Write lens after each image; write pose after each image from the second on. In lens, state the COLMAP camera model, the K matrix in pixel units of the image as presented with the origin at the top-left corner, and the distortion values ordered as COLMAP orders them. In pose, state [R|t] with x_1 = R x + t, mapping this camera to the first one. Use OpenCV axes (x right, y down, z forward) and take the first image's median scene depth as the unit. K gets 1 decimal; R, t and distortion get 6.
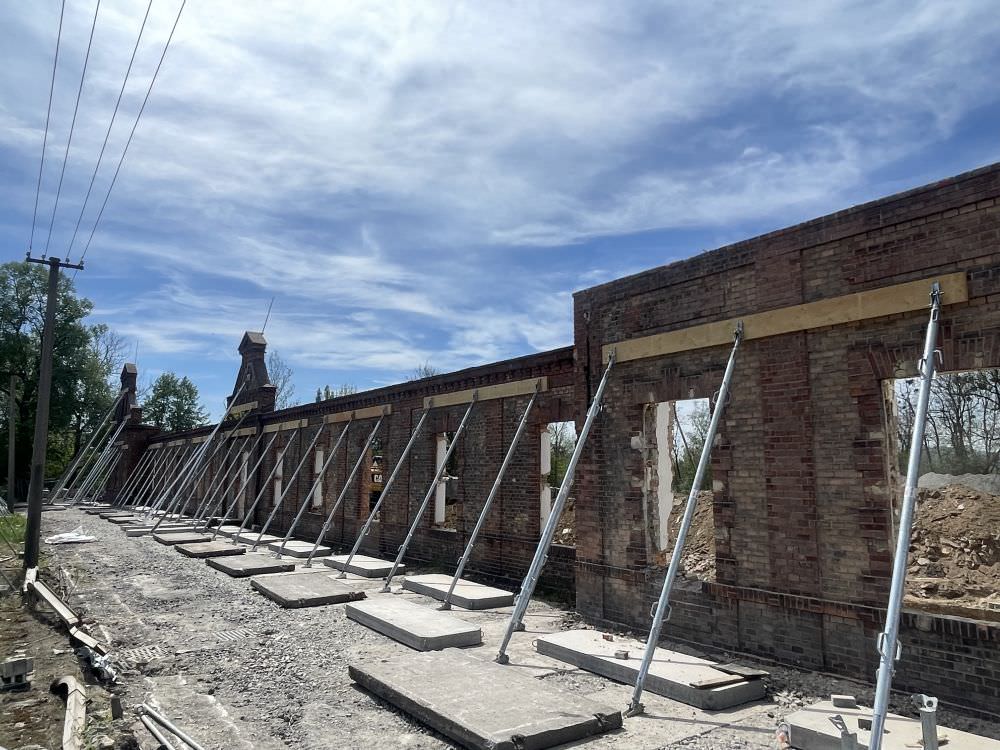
lens RADIAL K [[651.9, 0, 491.5], [0, 651.9, 371.5], [0, 0, 1]] dist [0.024586, -0.049098]
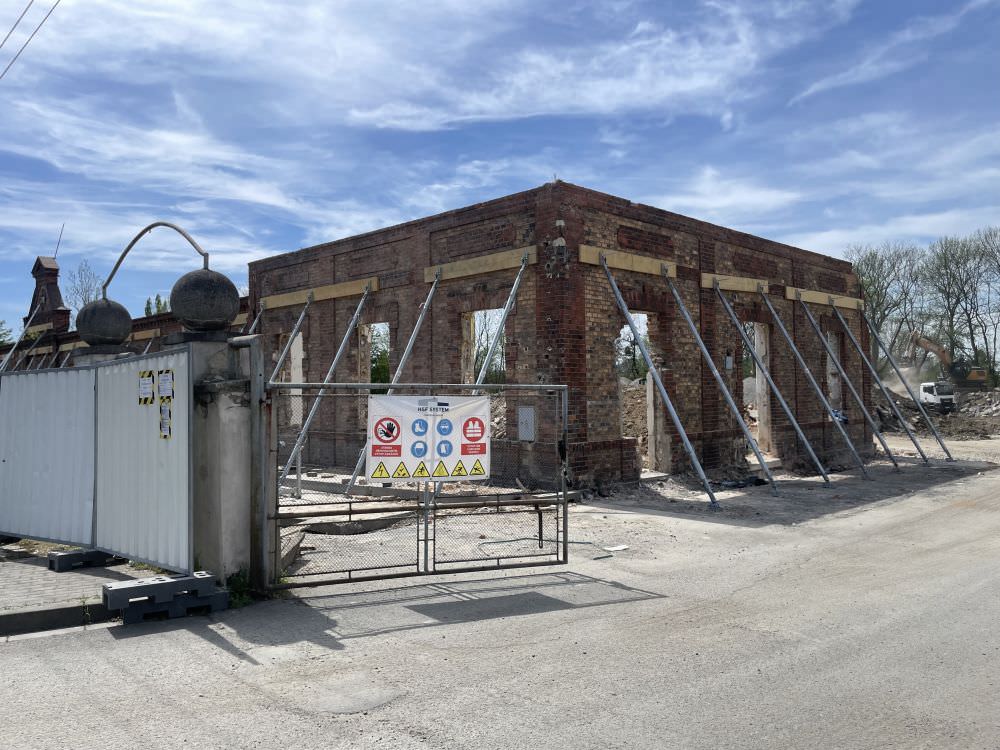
lens RADIAL K [[768.5, 0, 480.5], [0, 768.5, 379.8], [0, 0, 1]] dist [0.054536, -0.103614]
pose [[0.990099, -0.013726, 0.139696, 0.413737], [-0.005470, 0.990679, 0.136109, -0.096505], [-0.140262, -0.135525, 0.980795, -0.938789]]
